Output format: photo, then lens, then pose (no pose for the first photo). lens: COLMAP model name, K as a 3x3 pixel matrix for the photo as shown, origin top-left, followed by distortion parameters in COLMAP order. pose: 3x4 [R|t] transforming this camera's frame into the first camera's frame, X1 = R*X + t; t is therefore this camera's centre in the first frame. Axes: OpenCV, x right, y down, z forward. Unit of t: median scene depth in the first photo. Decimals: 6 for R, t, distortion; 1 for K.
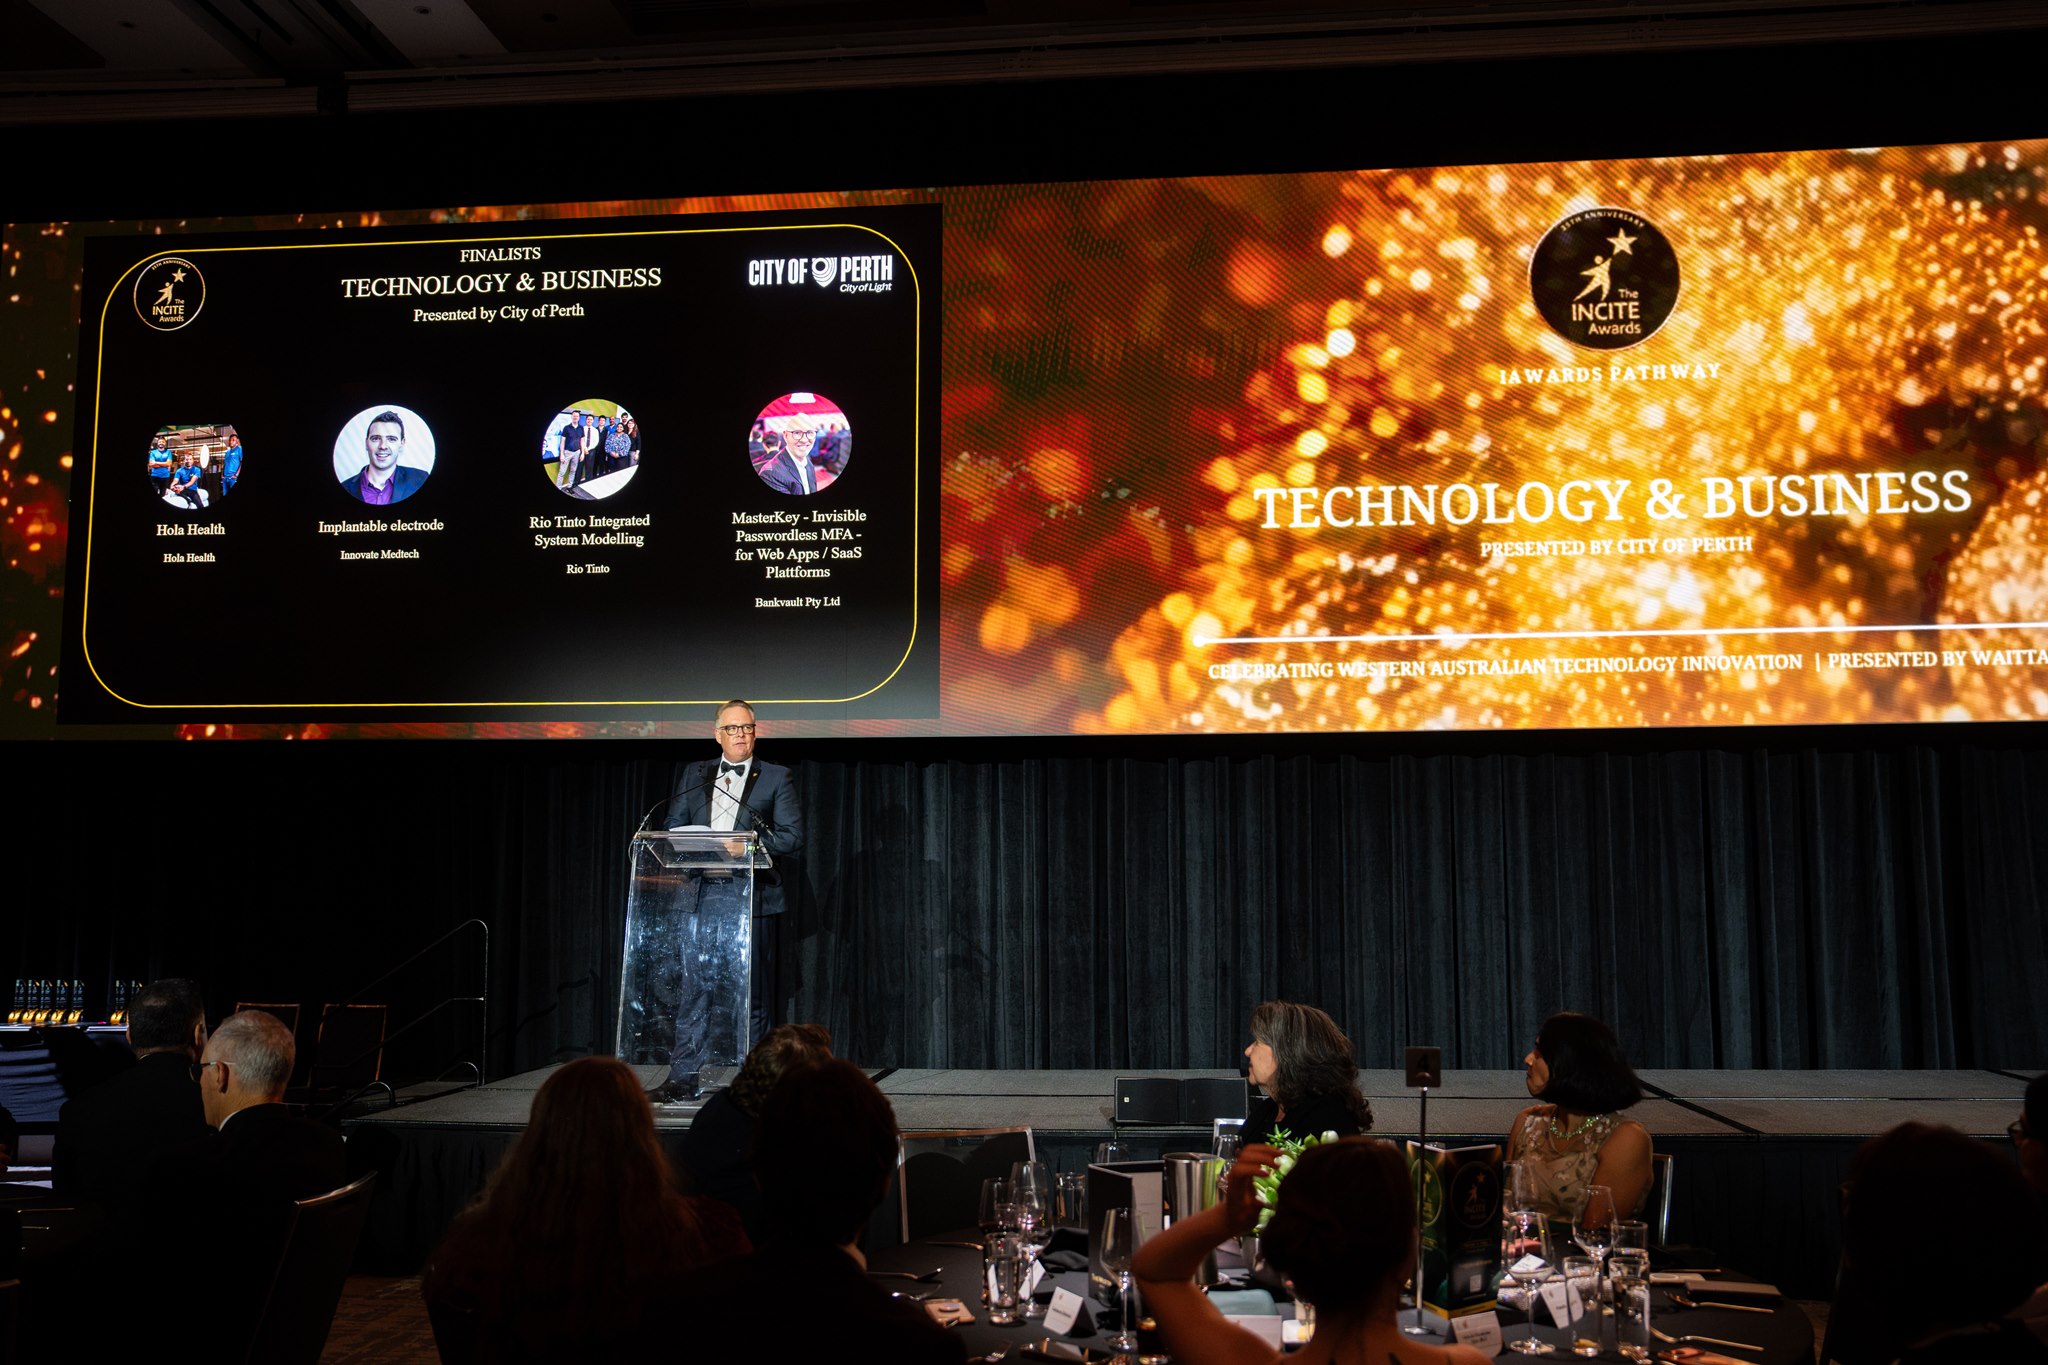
lens RADIAL K [[1712.5, 0, 1024.0], [0, 1712.5, 682.5], [0, 0, 1]] dist [-0.074156, 0.121504]
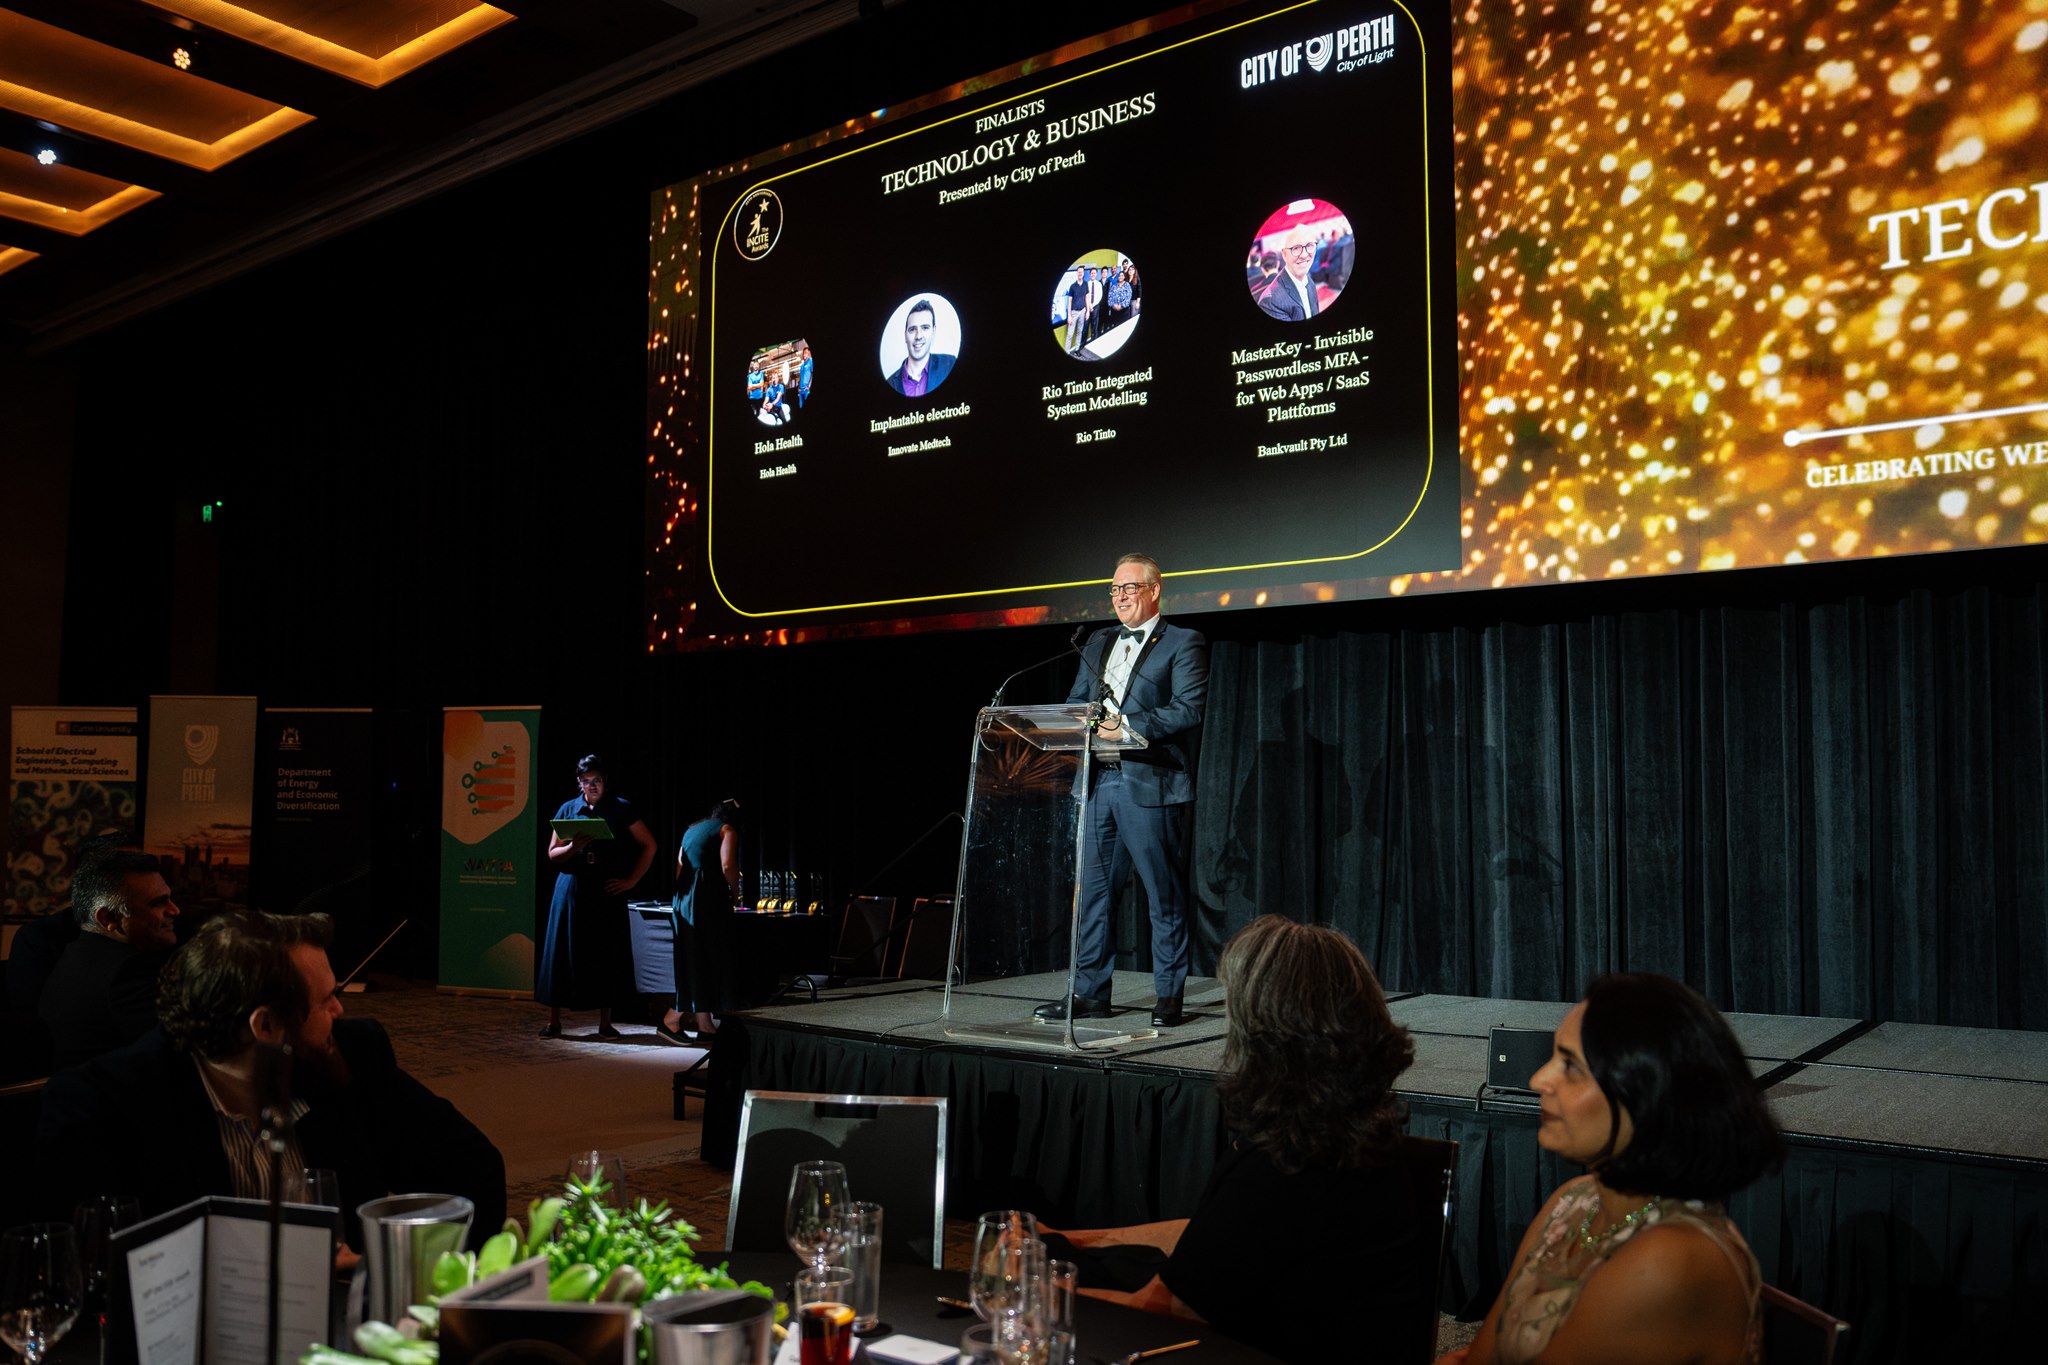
lens RADIAL K [[1652.0, 0, 1039.7], [0, 1652.0, 726.3], [0, 0, 1]] dist [-0.108093, 0.103690]
pose [[0.843649, -0.023105, -0.536397, 0.189302], [0.062285, 0.996540, 0.055037, 0.038413], [0.533269, -0.079841, 0.842169, 0.222155]]
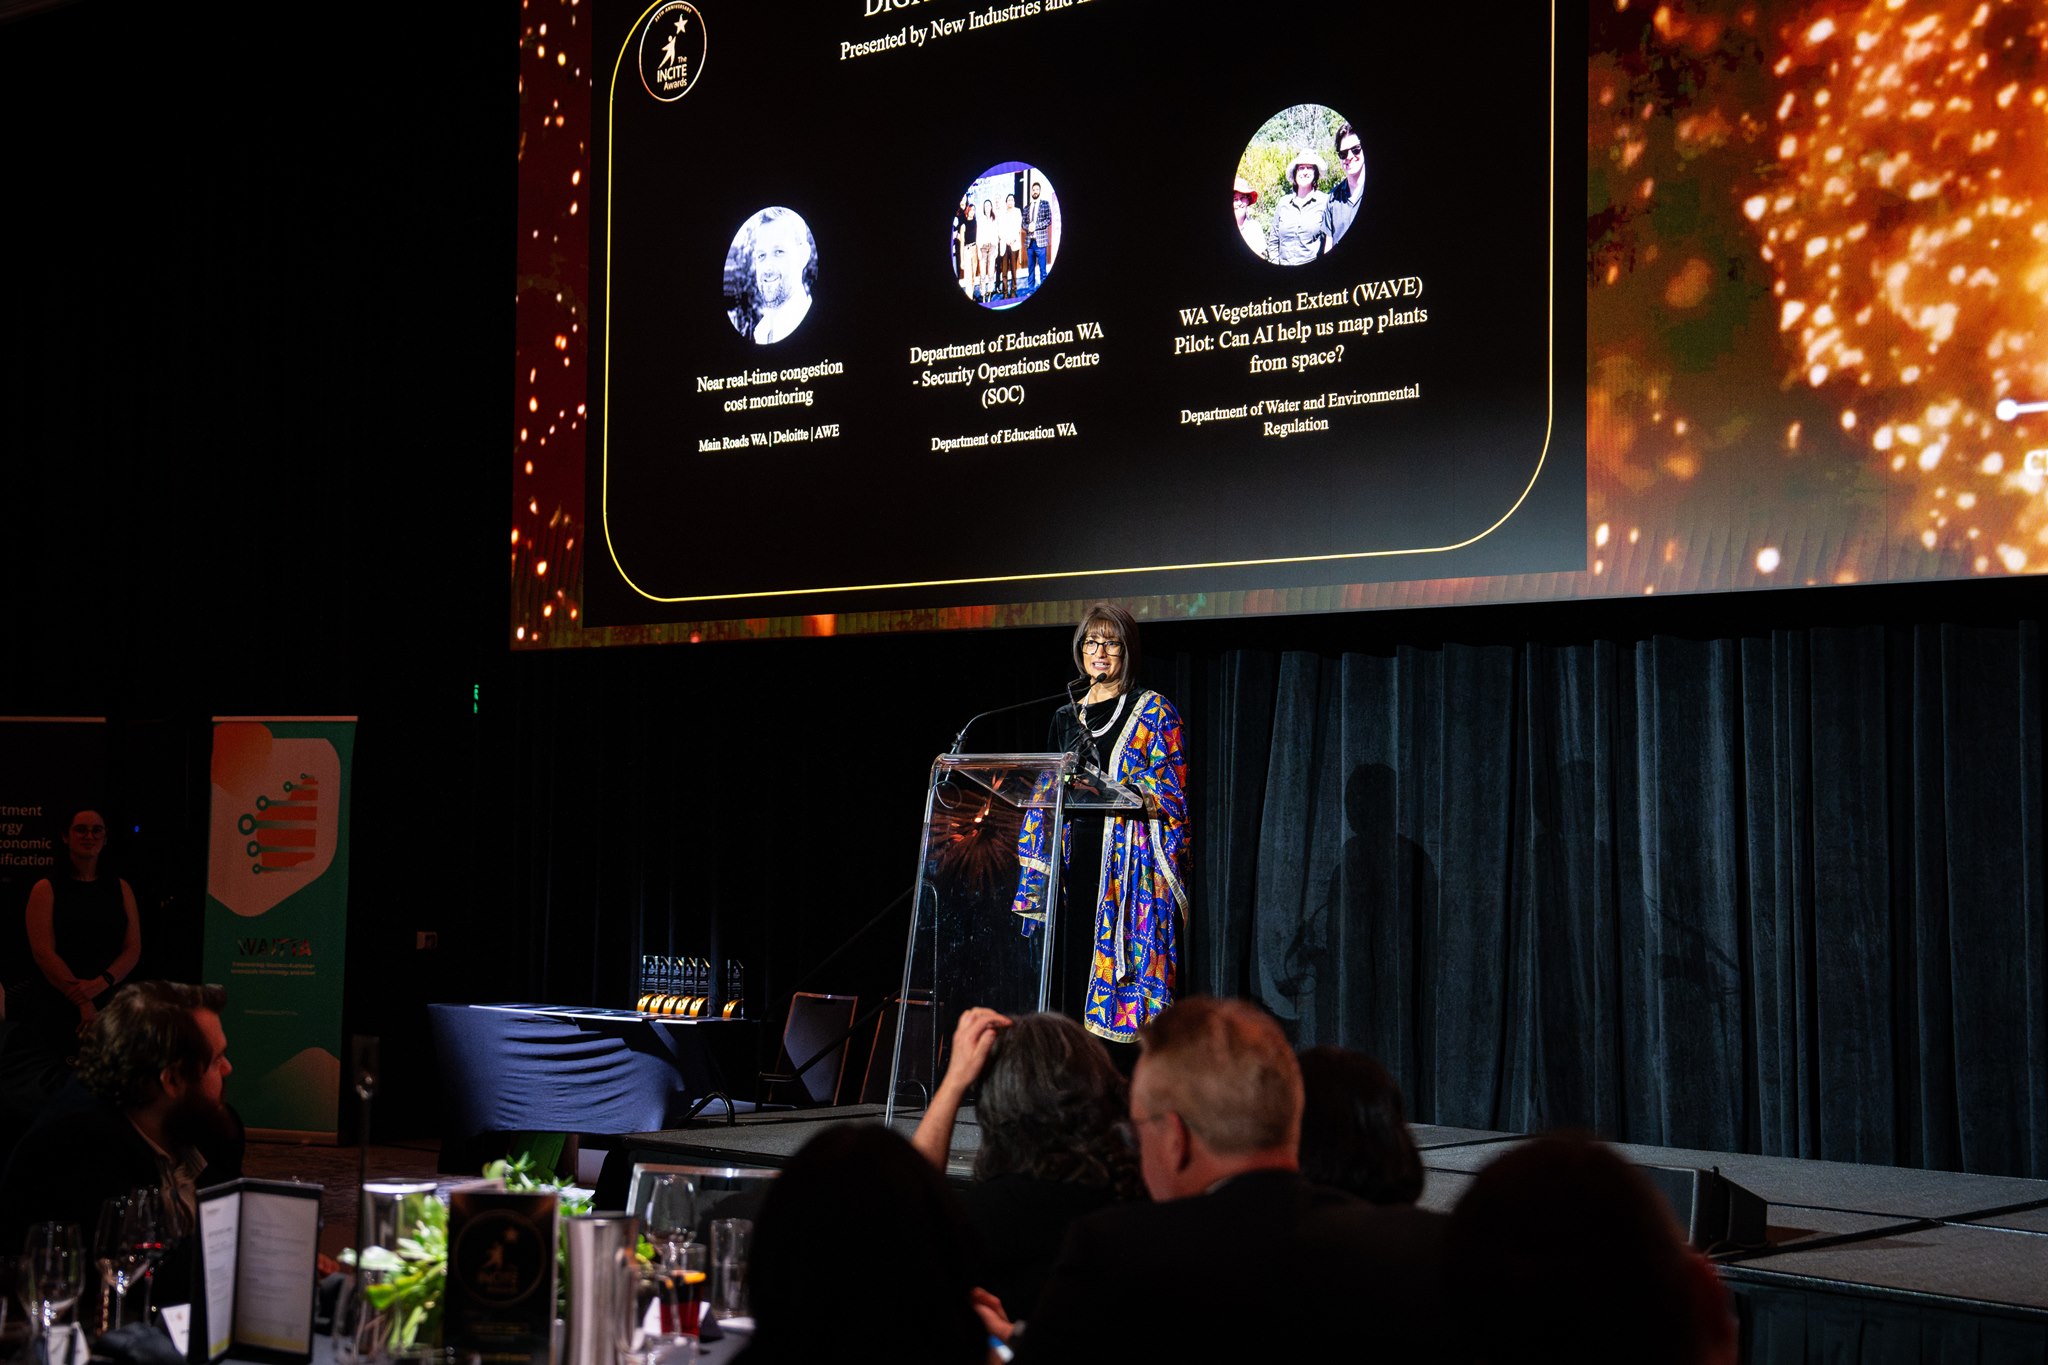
lens RADIAL K [[2878.2, 0, 982.7], [0, 2878.2, 611.8], [0, 0, 1]] dist [0.113782, 0.056755]
pose [[0.807187, -0.036654, -0.589156, 0.371425], [0.056997, 0.998246, 0.015985, 0.006914], [0.587537, -0.046483, 0.807861, 0.031296]]
